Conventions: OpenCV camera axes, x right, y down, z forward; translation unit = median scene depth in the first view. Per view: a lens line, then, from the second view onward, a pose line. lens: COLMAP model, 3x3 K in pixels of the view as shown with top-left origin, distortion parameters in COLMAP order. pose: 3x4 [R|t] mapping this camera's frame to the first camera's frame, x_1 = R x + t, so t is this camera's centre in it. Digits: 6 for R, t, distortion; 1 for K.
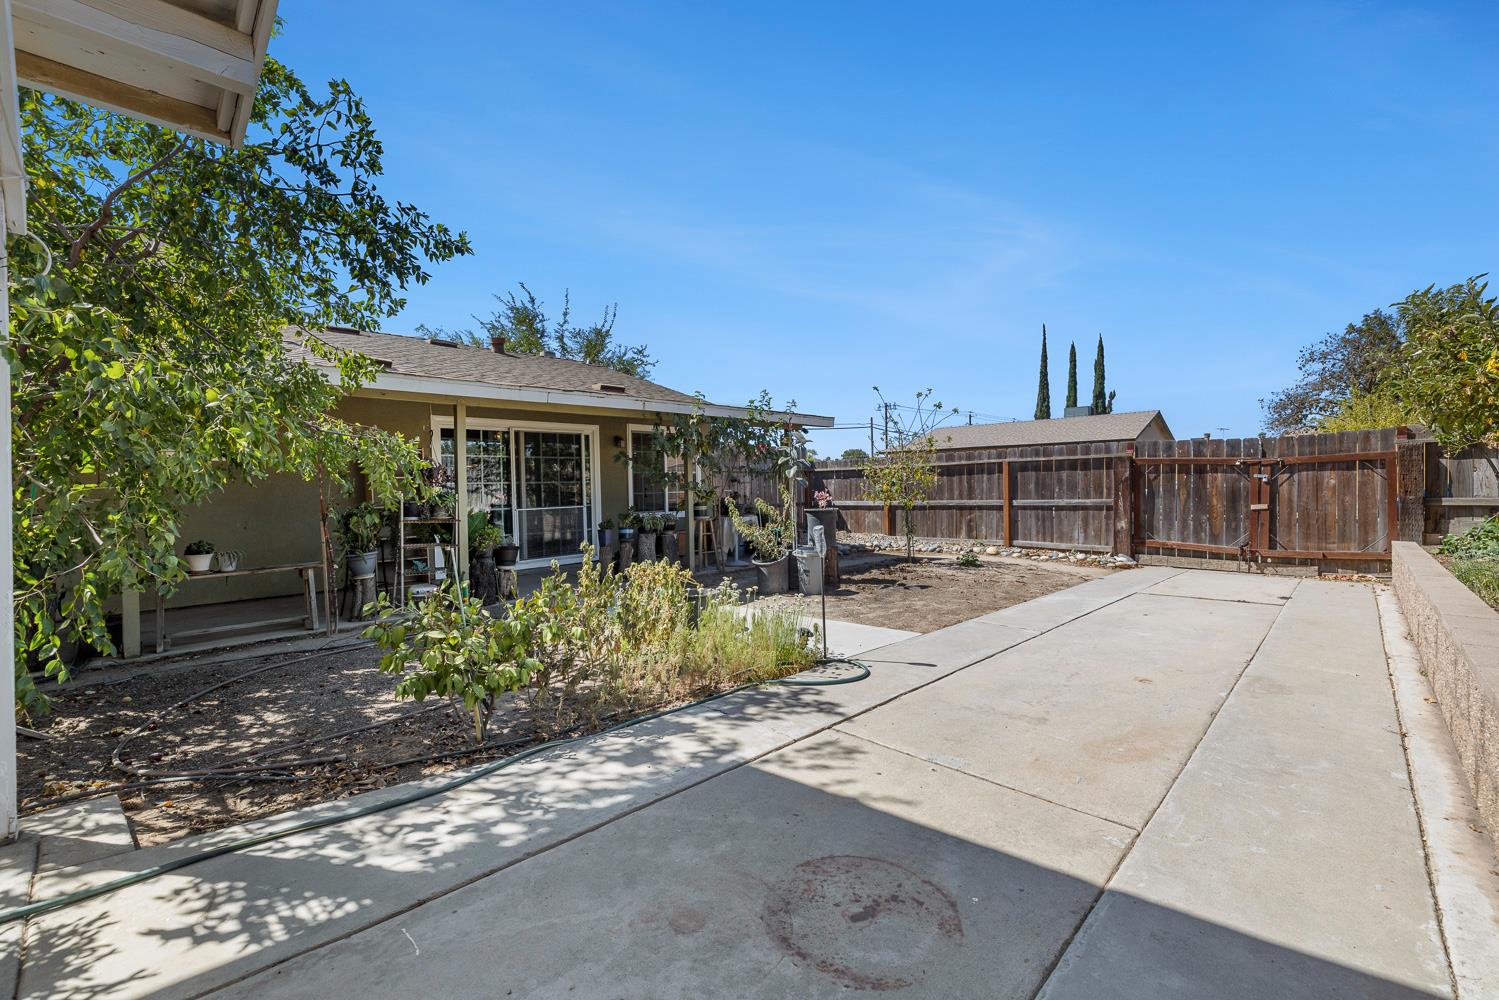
lens RADIAL K [[642.3, 0, 748.8], [0, 642.3, 497.5], [0, 0, 1]] dist [0.000697, 0.000271]
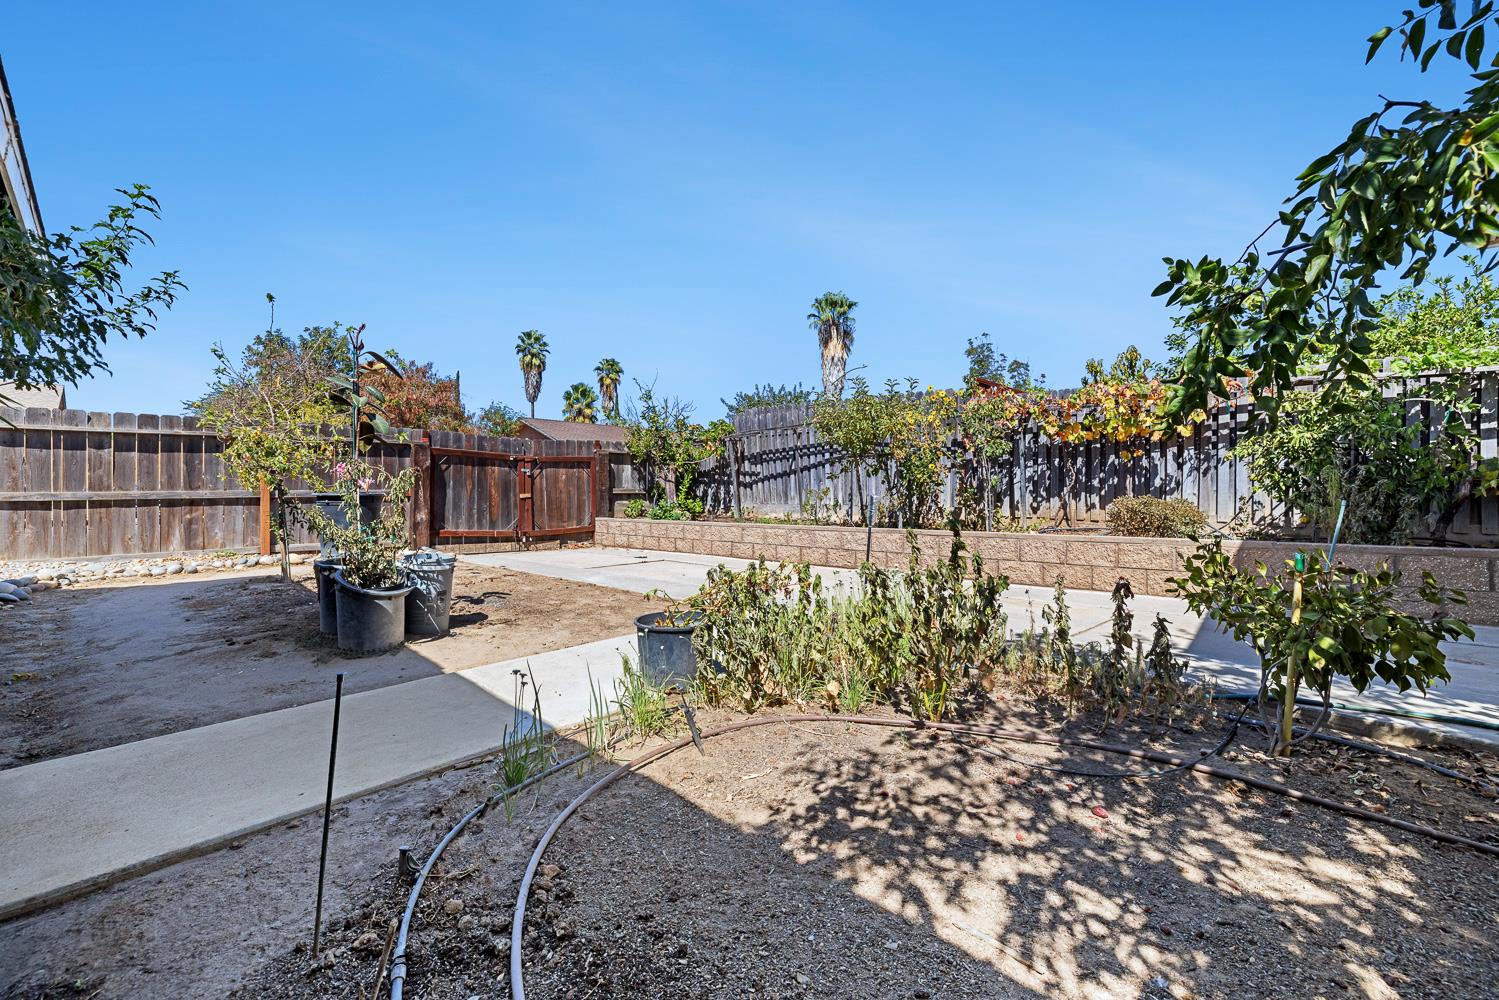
lens RADIAL K [[642.3, 0, 747.5], [0, 642.3, 492.4], [0, 0, 1]] dist [0.000697, 0.000271]
pose [[0.012058, 0.006847, 0.999904, -0.397371], [0.007848, 0.999945, -0.006942, 0.019550], [-0.999896, 0.007931, 0.012004, 0.546376]]
